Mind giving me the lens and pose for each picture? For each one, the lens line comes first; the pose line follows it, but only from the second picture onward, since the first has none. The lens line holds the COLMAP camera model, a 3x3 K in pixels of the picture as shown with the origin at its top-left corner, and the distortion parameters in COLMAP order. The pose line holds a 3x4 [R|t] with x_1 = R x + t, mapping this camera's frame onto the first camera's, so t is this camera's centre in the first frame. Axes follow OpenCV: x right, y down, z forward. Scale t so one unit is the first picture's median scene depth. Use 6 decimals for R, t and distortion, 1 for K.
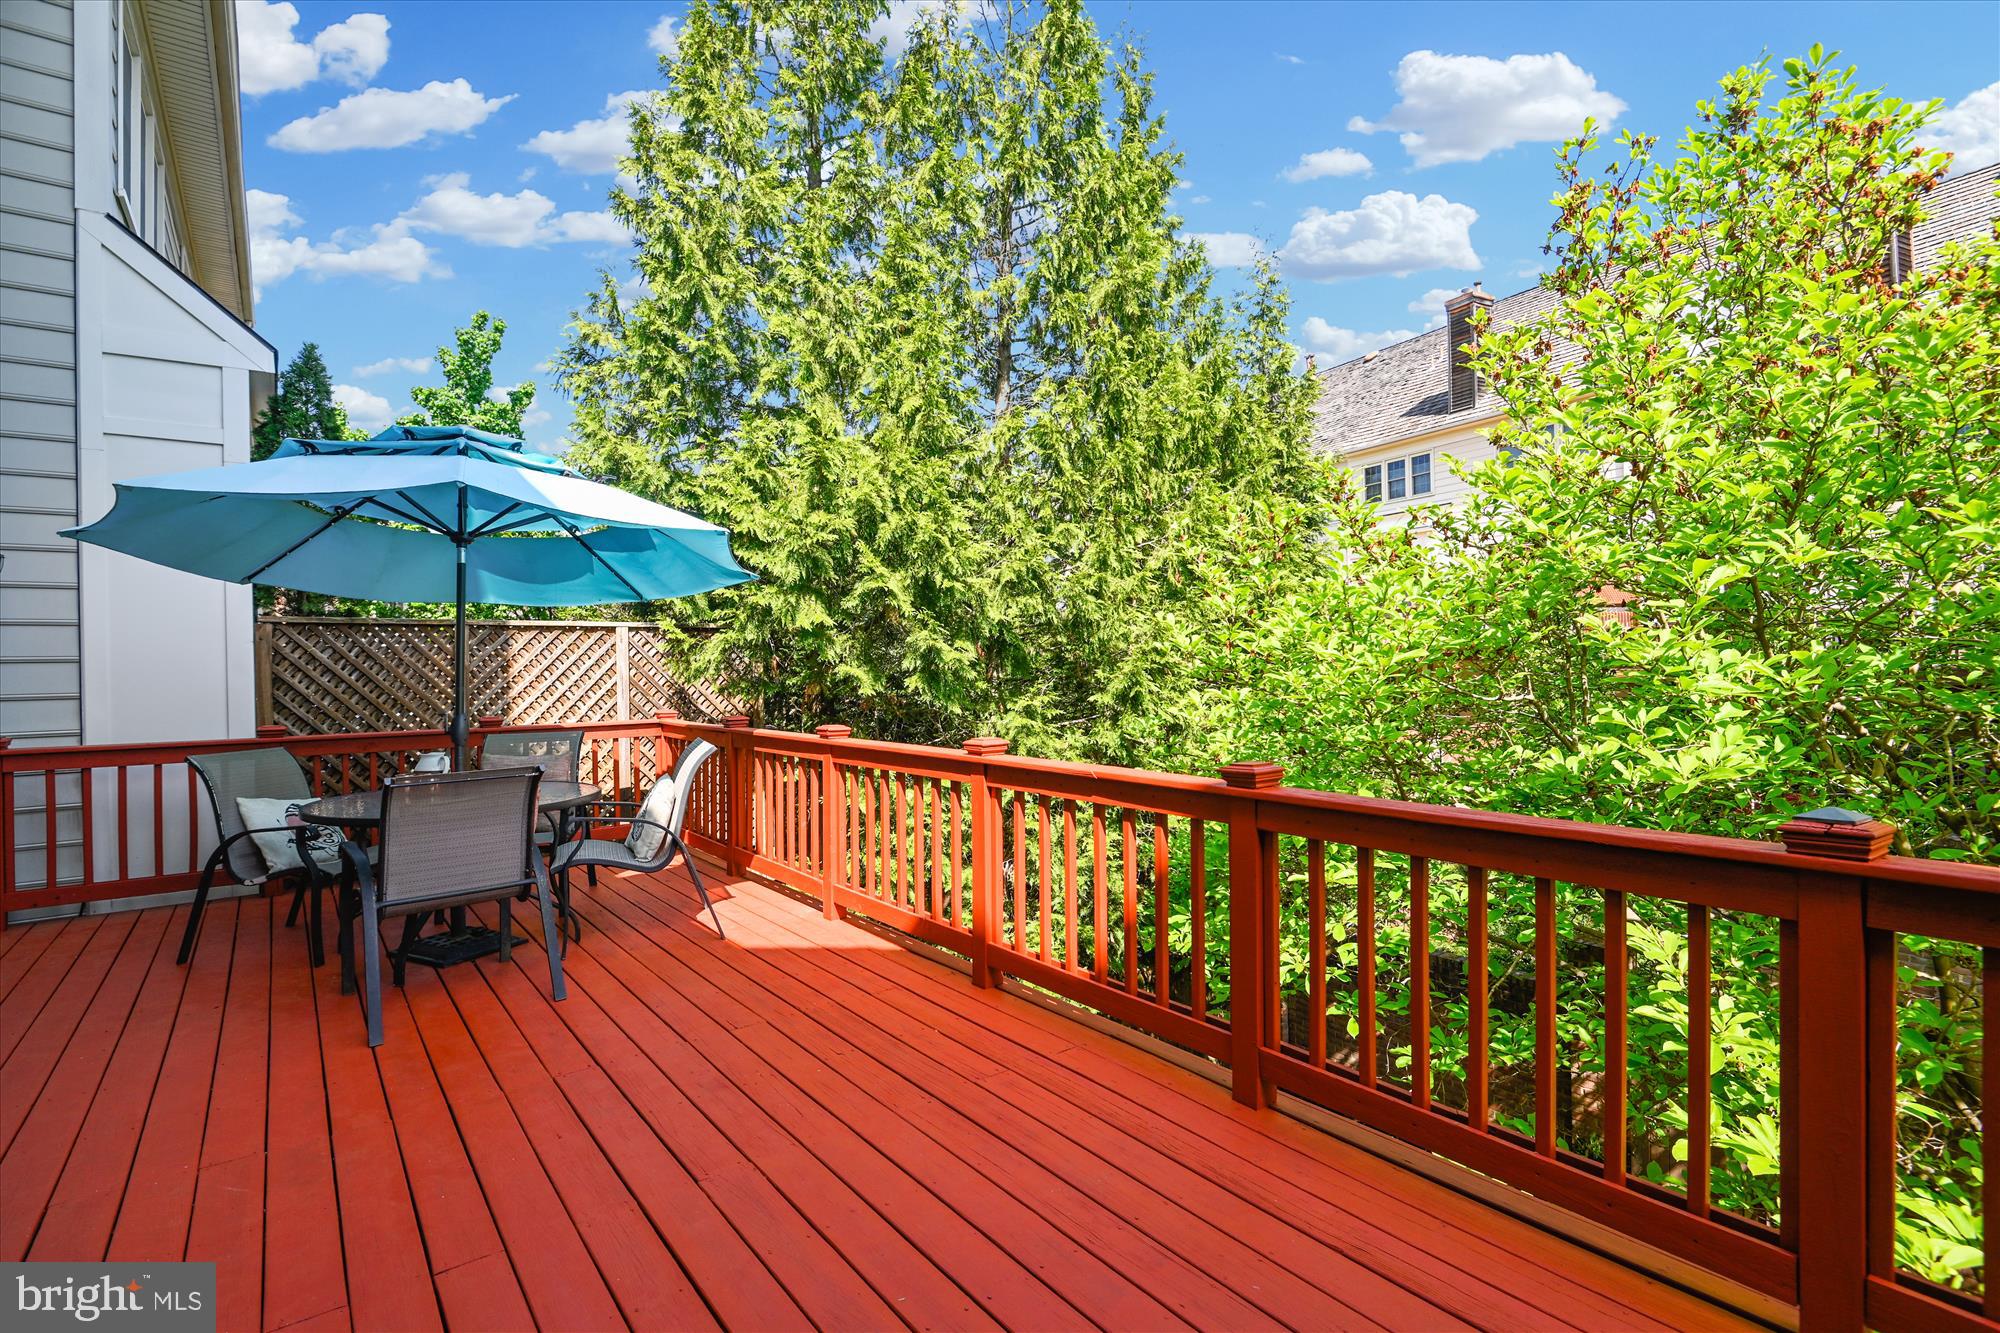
lens RADIAL K [[932.0, 0, 1002.4], [0, 932.0, 663.6], [0, 0, 1]] dist [-0.022596, 0.000175]
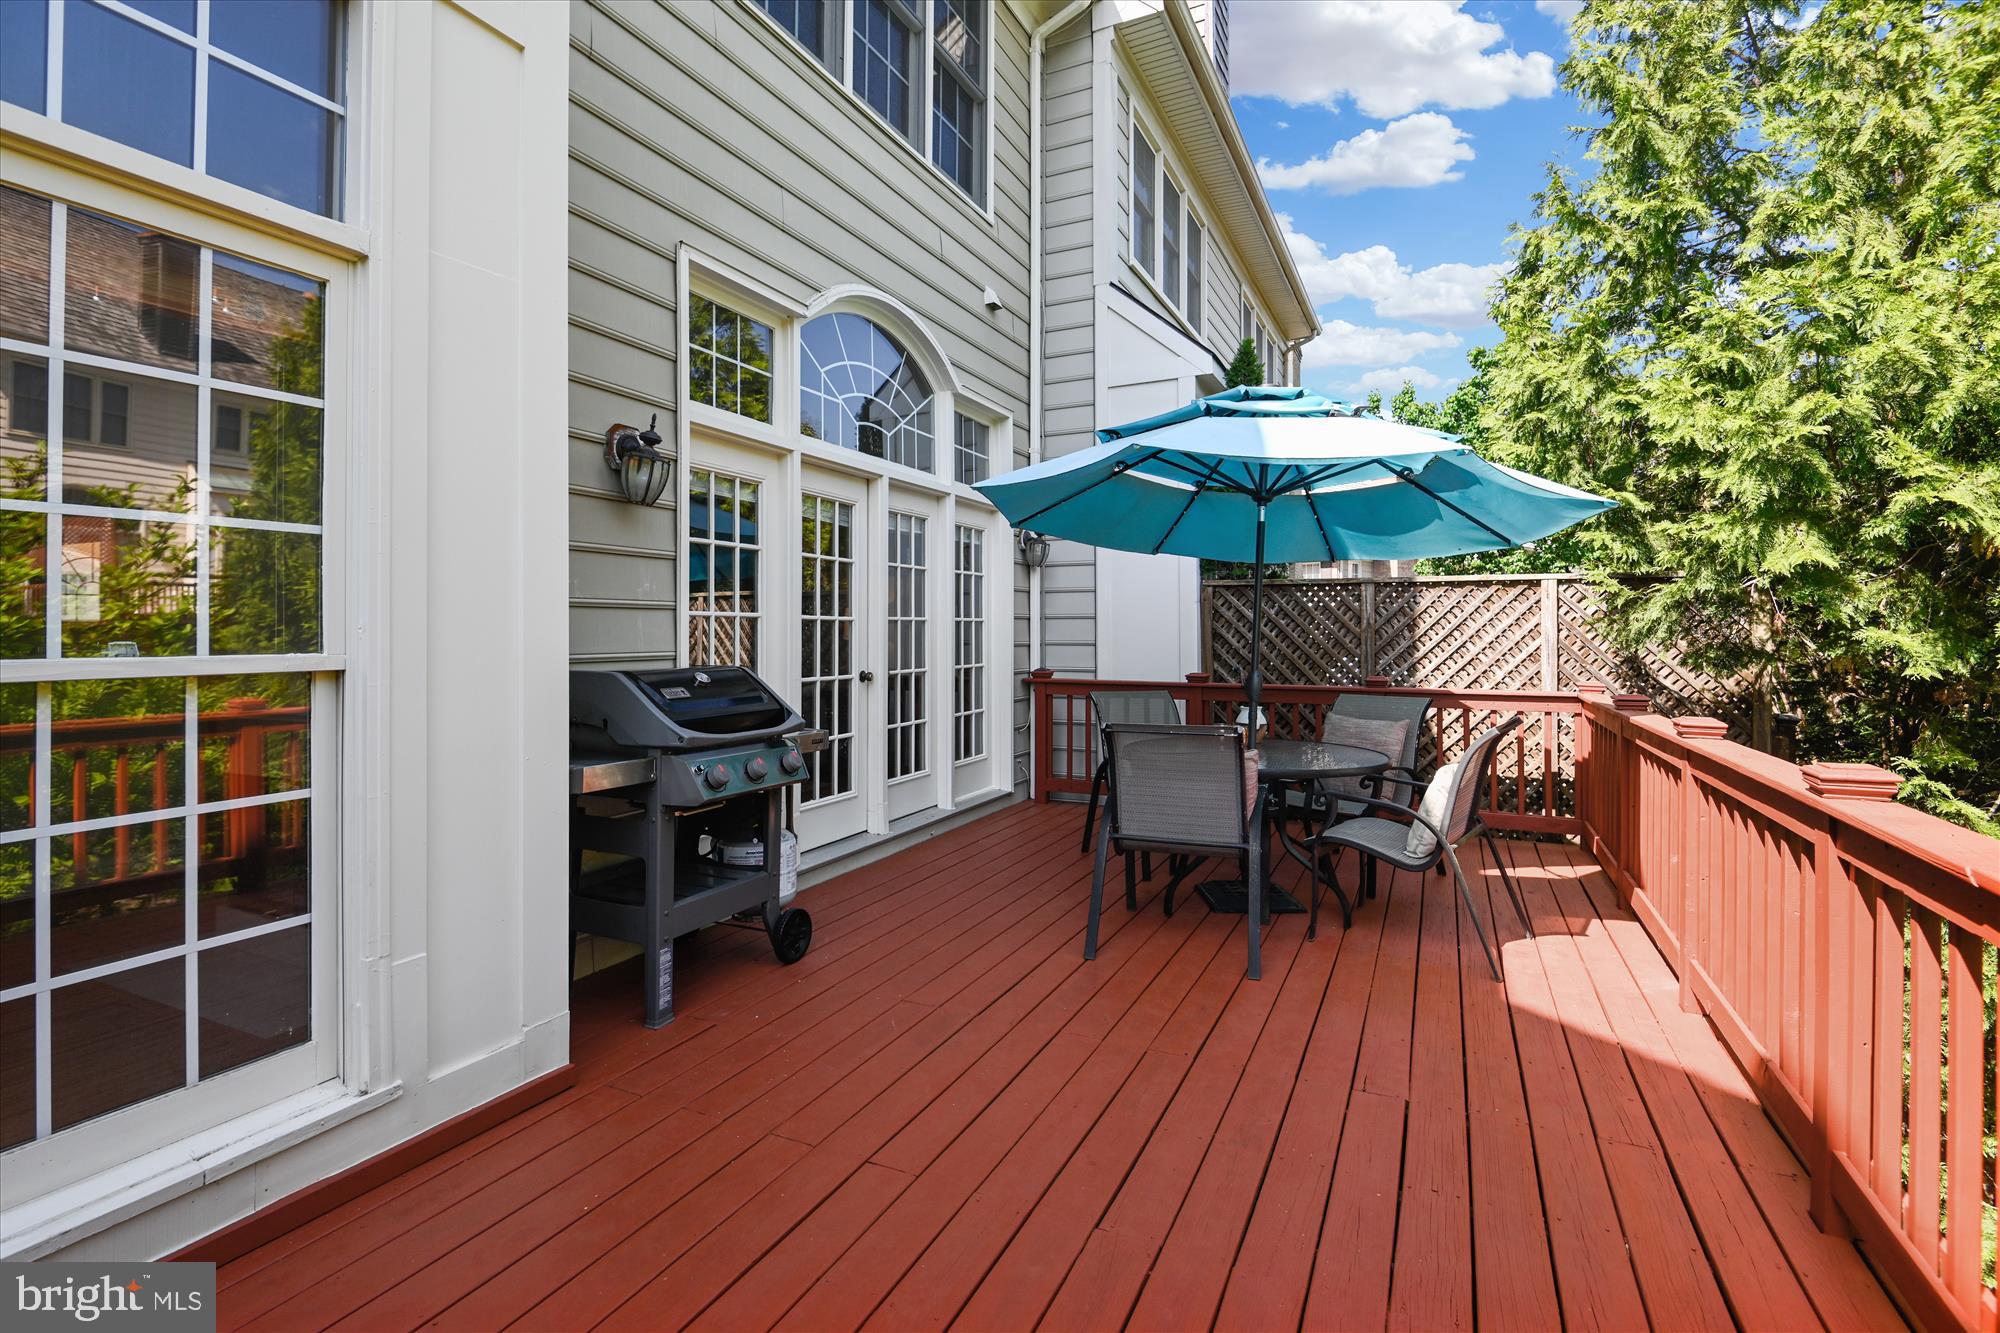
lens RADIAL K [[932.0, 0, 973.4], [0, 932.0, 627.5], [0, 0, 1]] dist [-0.022596, 0.000175]
pose [[0.418989, 0.011964, -0.907913, 0.138504], [-0.008111, 0.999923, 0.009433, 0.000187], [0.907955, 0.003411, 0.419053, 0.190045]]
